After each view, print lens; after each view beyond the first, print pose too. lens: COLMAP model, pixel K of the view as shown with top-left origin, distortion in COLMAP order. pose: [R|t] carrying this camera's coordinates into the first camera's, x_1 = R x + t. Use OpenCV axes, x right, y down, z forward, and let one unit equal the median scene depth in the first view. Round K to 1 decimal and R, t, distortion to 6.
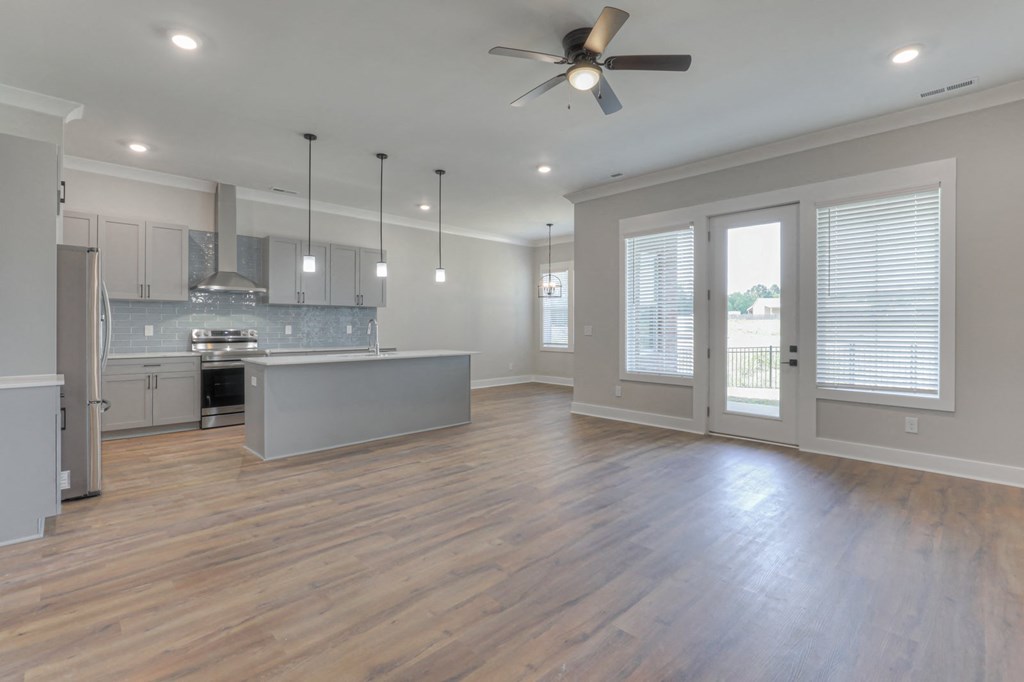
lens RADIAL K [[469.6, 0, 503.5], [0, 469.6, 318.9], [0, 0, 1]] dist [-0.020117, 0.003853]
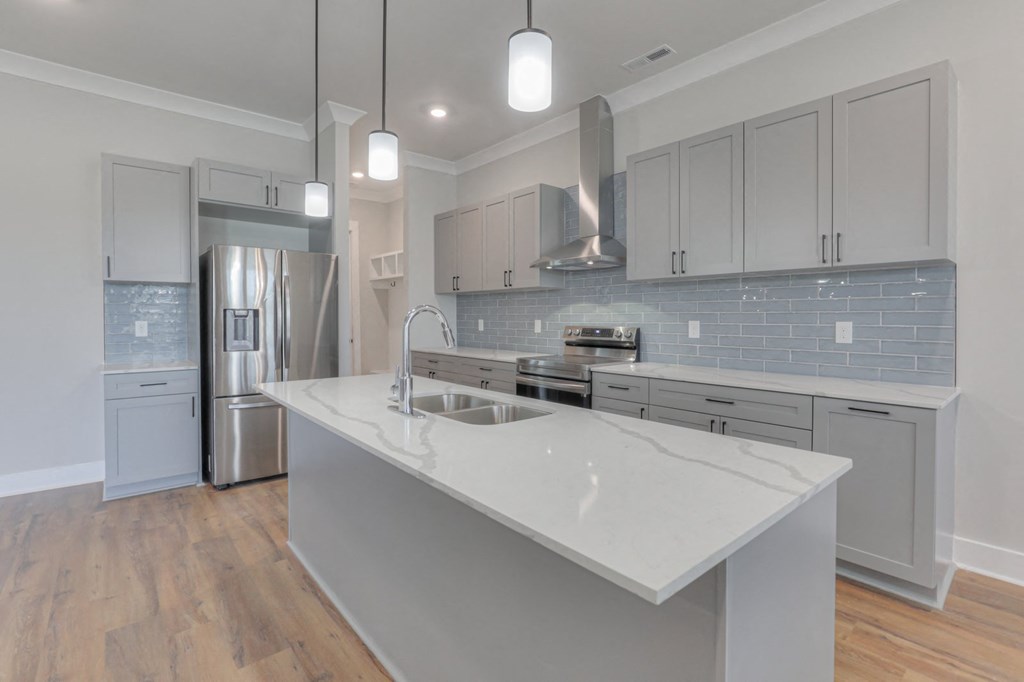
lens RADIAL K [[469.6, 0, 512.9], [0, 469.6, 321.1], [0, 0, 1]] dist [-0.020117, 0.003853]
pose [[-0.047029, 0.004564, -0.998883, 0.065446], [0.017483, 0.999840, 0.003745, 0.011645], [0.998741, -0.017287, -0.047101, 1.029399]]
